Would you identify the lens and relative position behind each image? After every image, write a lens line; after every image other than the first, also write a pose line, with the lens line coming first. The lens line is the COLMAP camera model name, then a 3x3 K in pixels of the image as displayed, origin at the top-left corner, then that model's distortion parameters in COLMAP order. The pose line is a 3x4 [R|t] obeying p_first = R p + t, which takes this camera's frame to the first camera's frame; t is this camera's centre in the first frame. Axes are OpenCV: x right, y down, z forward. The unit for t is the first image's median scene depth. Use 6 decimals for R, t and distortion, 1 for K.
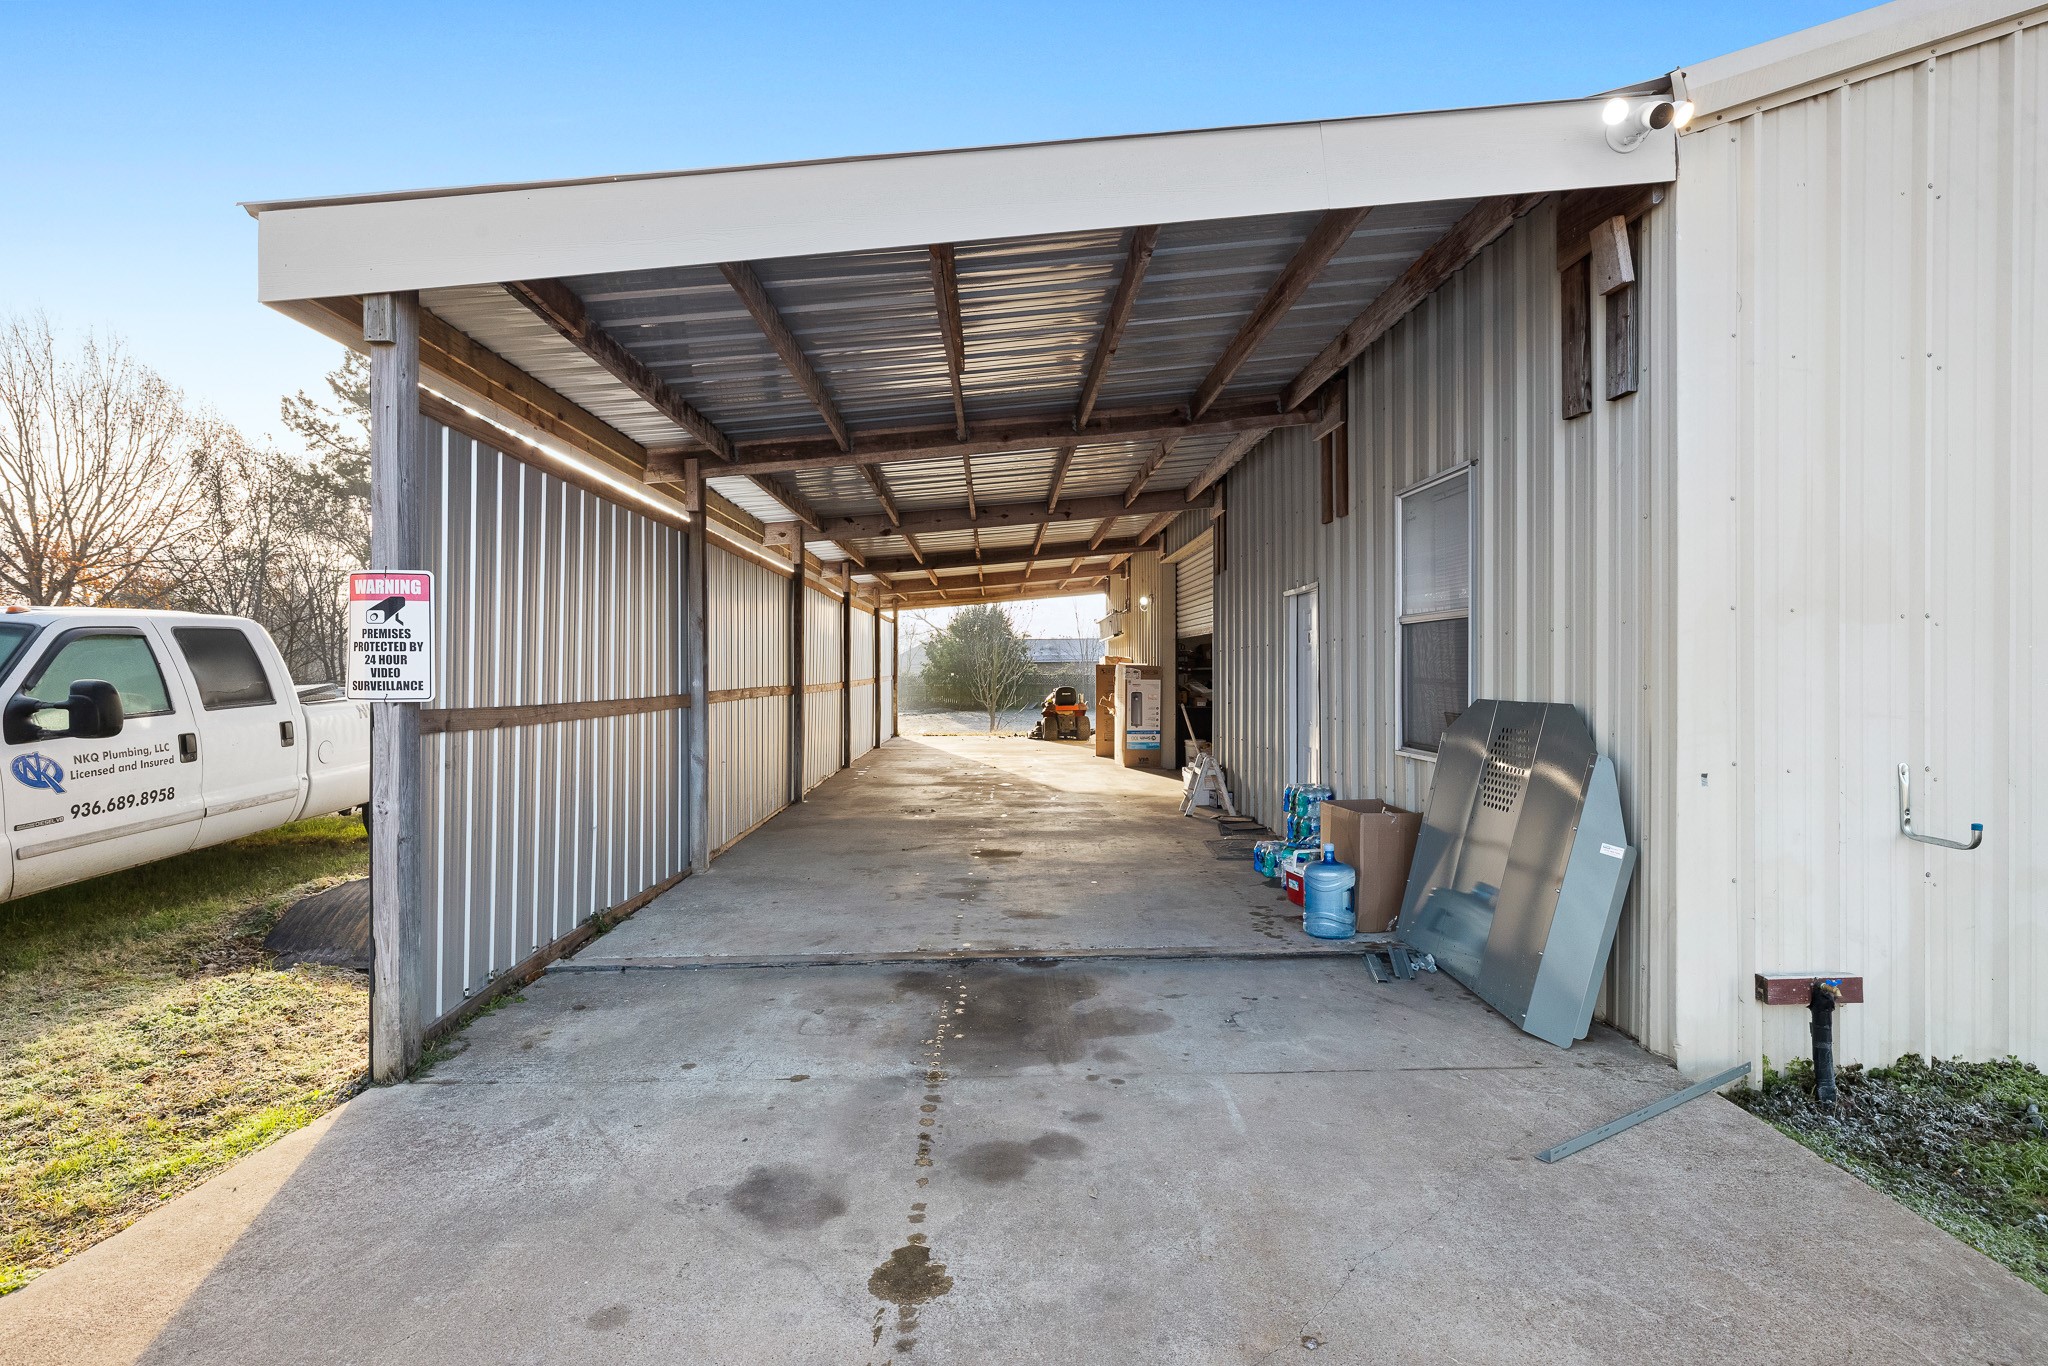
lens RADIAL K [[1029.2, 0, 1024.0], [0, 1029.2, 683.0], [0, 0, 1]] dist [-0.000322, -0.000206]
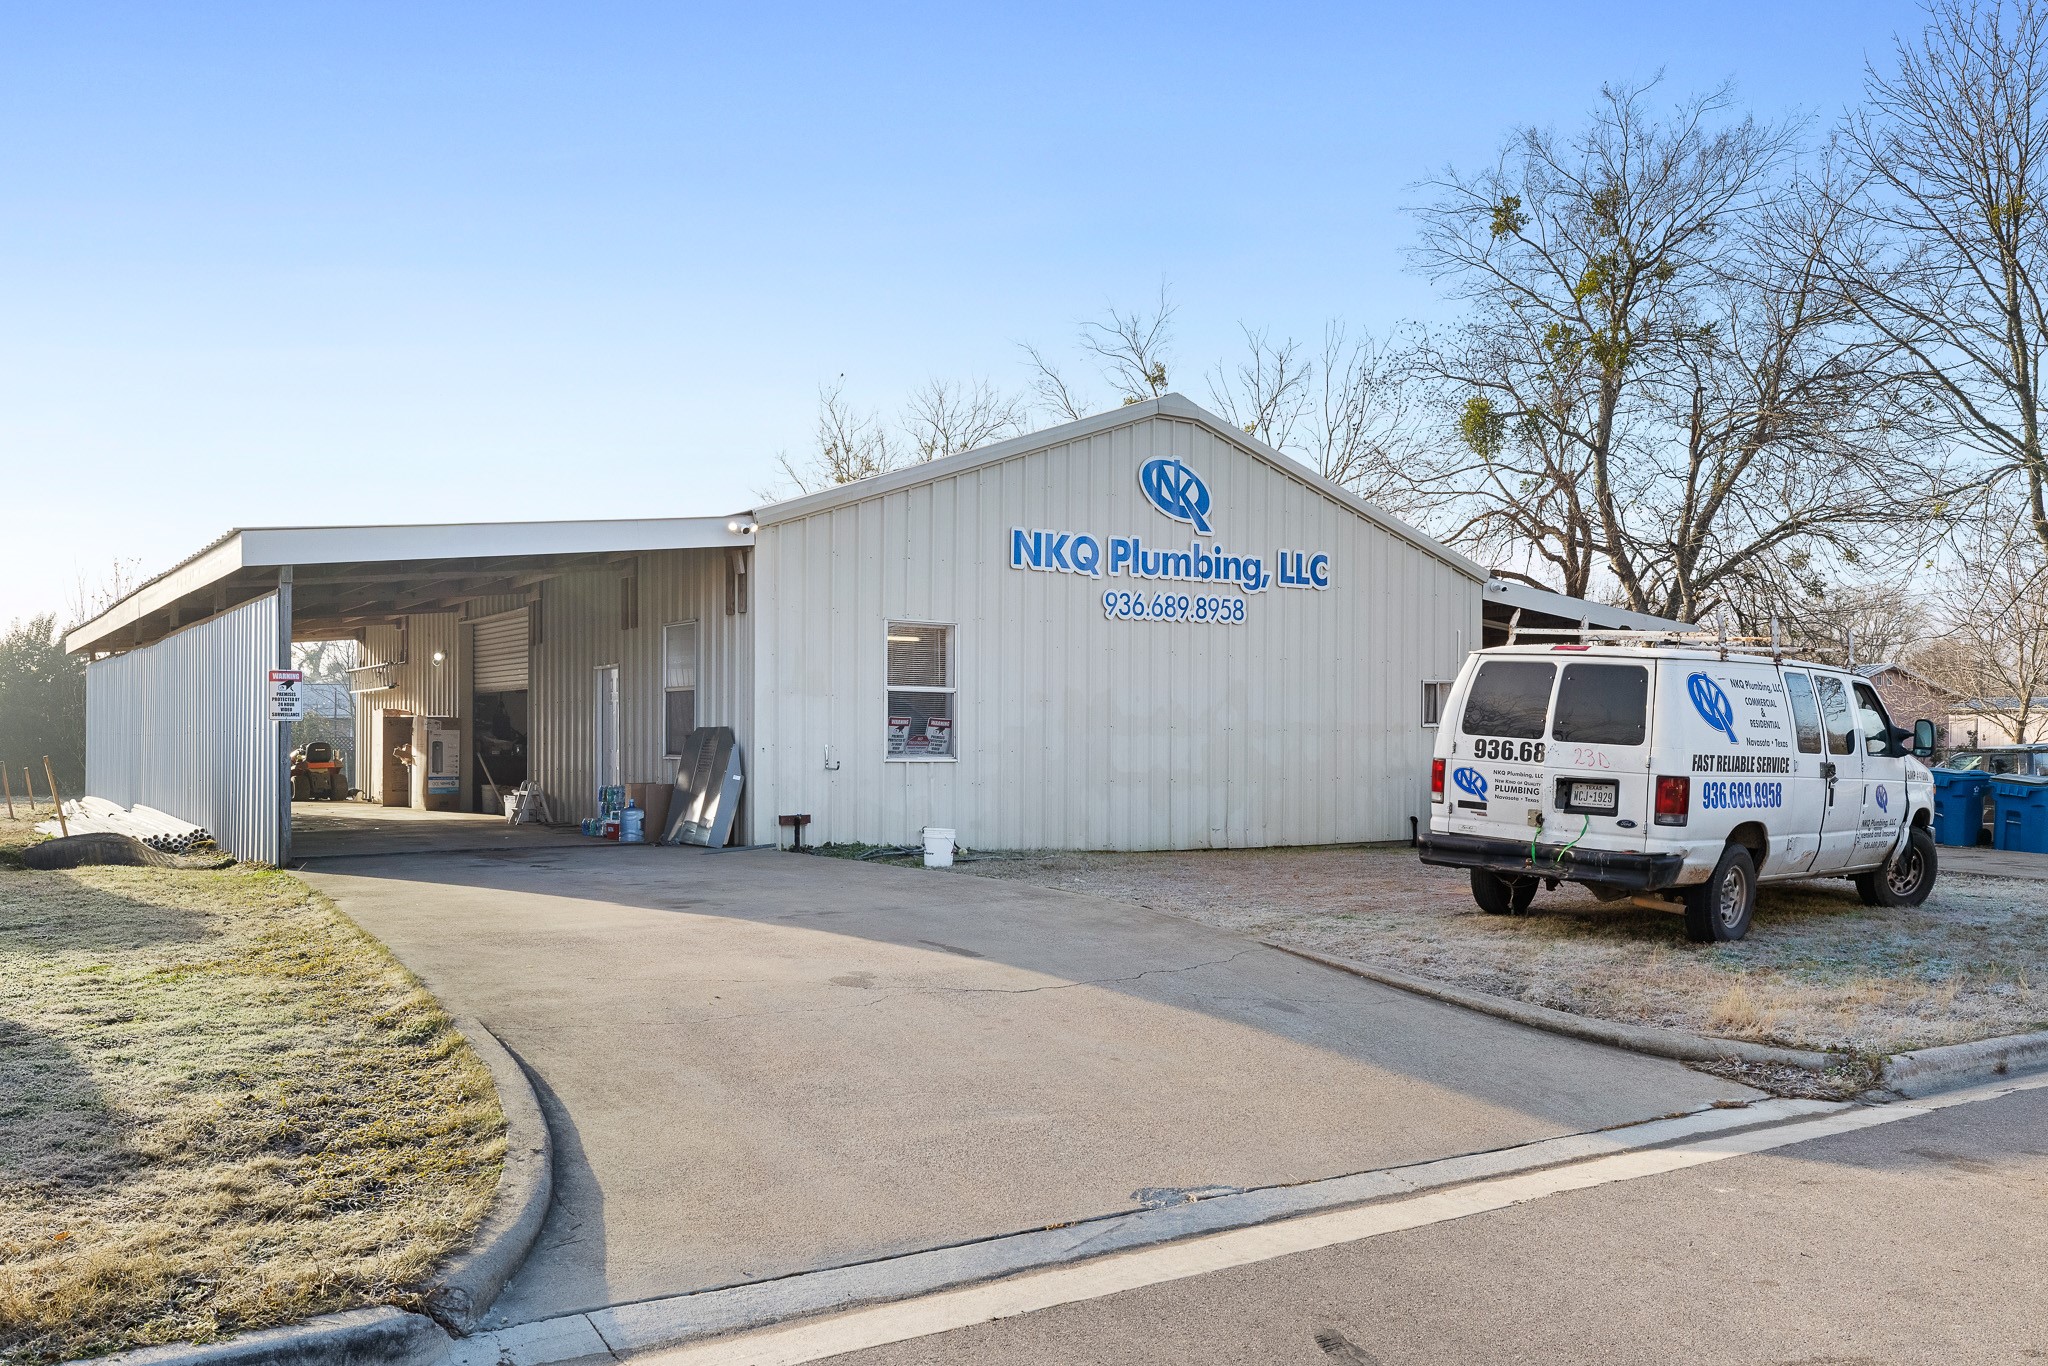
lens RADIAL K [[1728.9, 0, 1024.0], [0, 1728.9, 683.0], [0, 0, 1]] dist [-0.000512, 0.000459]
pose [[0.853079, 0.017460, 0.521489, -0.853340], [0.005947, 0.999050, -0.043178, 0.079762], [-0.521747, 0.039935, 0.852165, -2.399032]]
